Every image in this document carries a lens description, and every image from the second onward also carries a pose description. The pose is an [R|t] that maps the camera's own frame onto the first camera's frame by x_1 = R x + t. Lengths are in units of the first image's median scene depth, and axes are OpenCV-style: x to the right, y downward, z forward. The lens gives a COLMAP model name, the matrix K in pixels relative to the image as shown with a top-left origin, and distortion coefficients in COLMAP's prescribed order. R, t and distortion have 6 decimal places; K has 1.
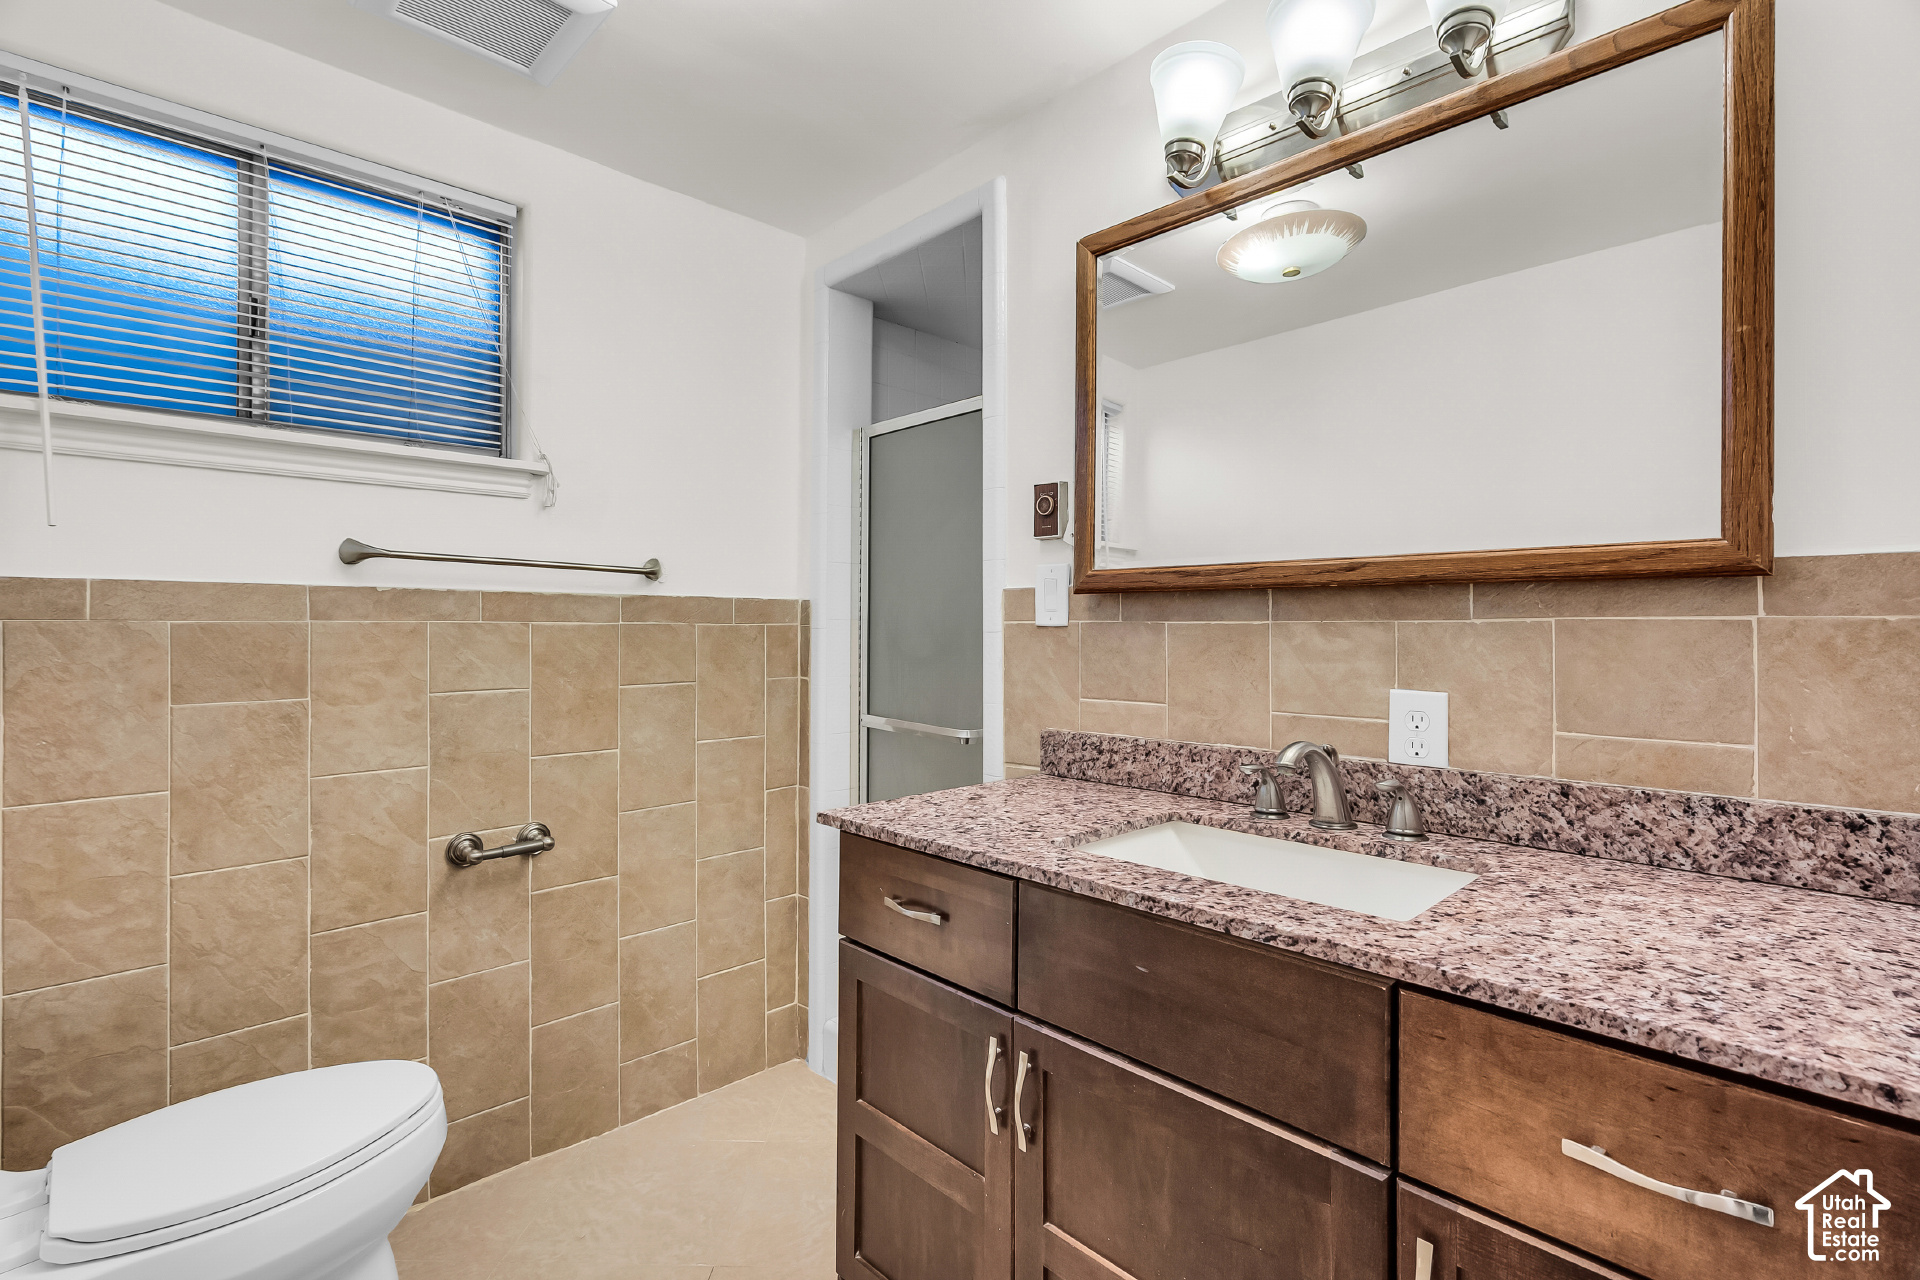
lens RADIAL K [[886.9, 0, 955.0], [0, 886.9, 626.2], [0, 0, 1]] dist [-0.002087, 0.000627]
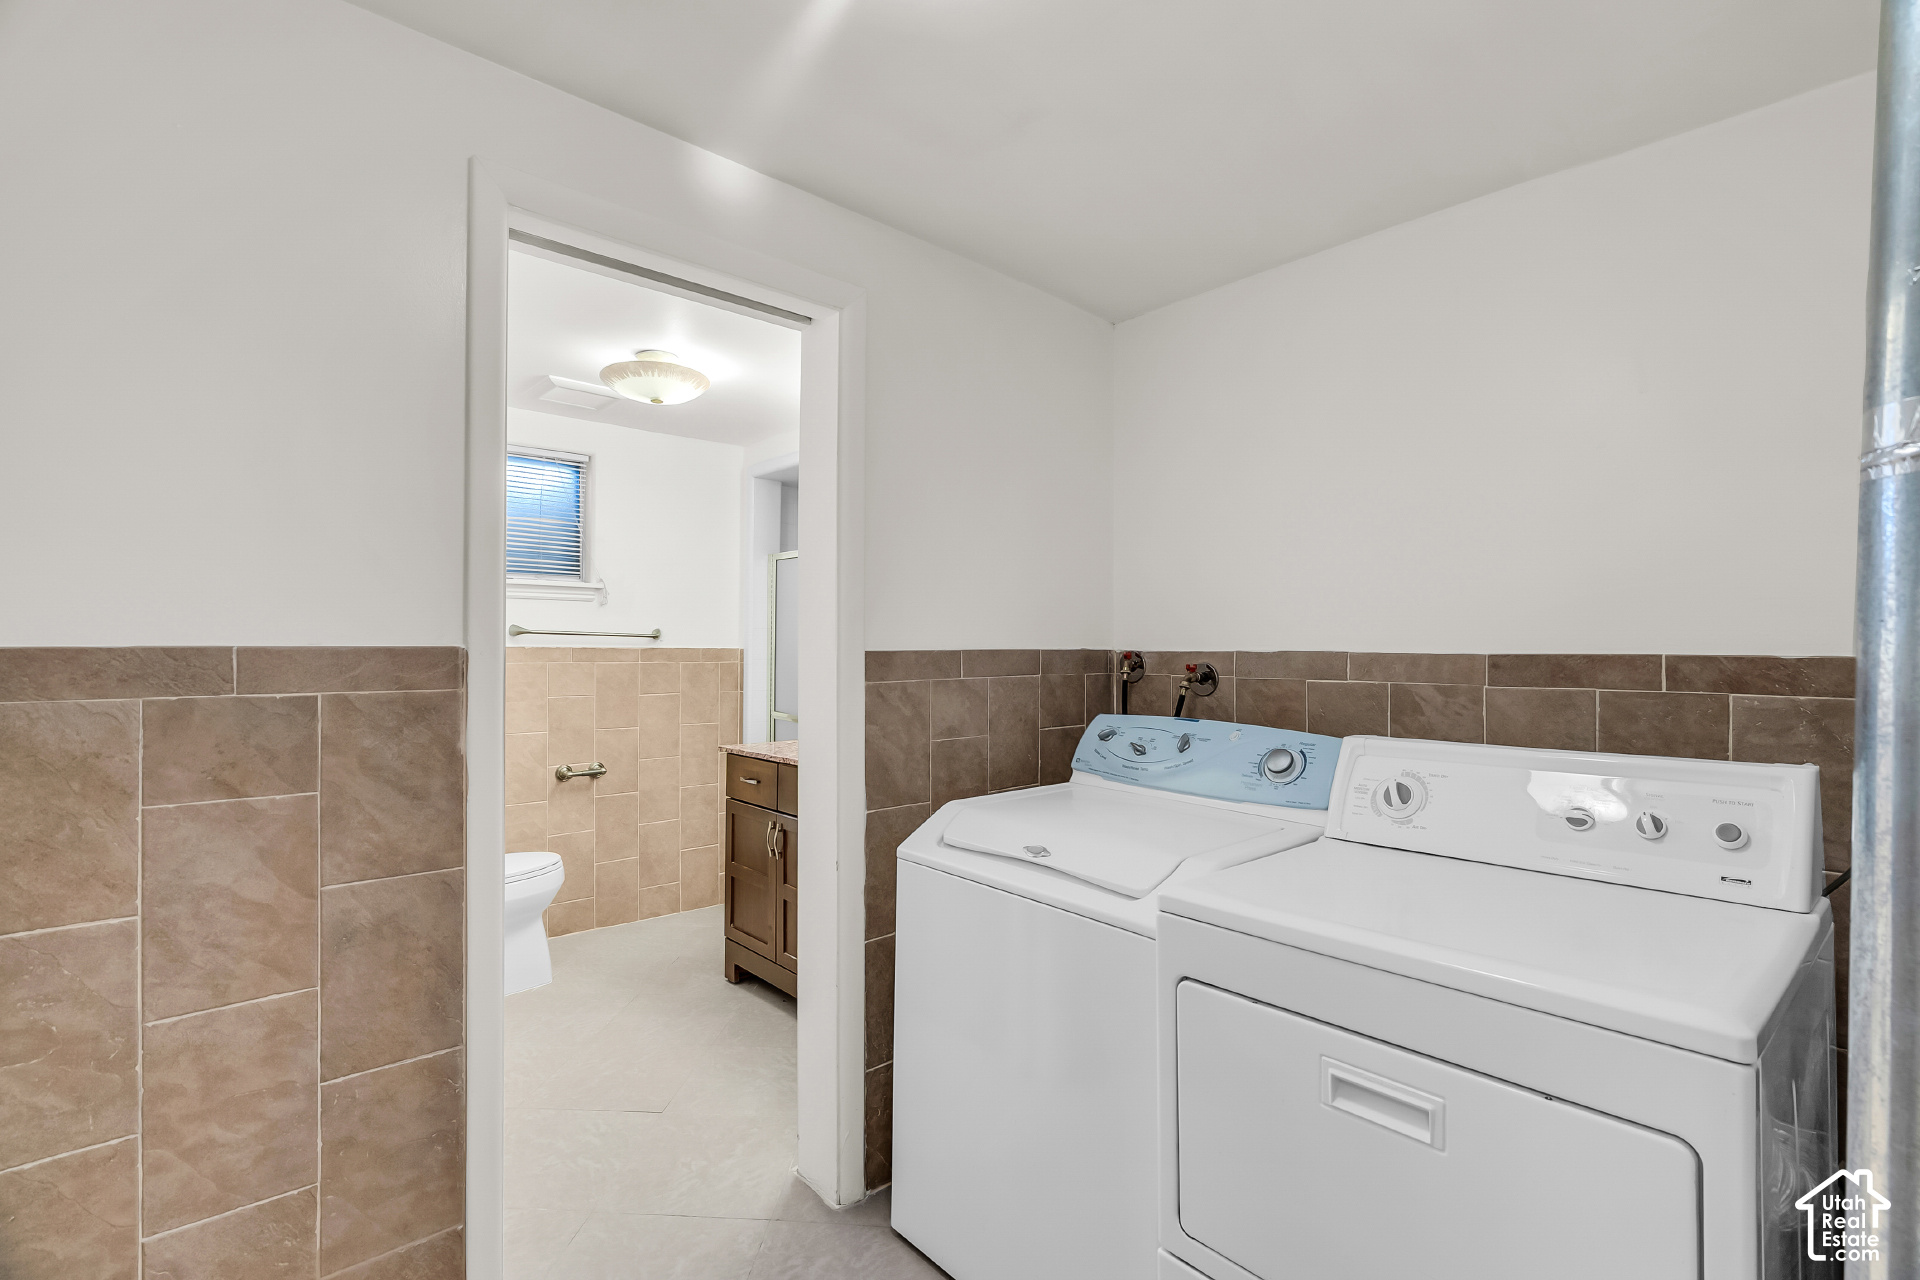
lens RADIAL K [[886.9, 0, 964.7], [0, 886.9, 649.1], [0, 0, 1]] dist [-0.002087, 0.000627]
pose [[0.999616, 0.001948, -0.027632, 0.415793], [-0.001891, 0.999996, 0.002121, -0.040507], [0.027636, -0.002068, 0.999616, -0.988069]]
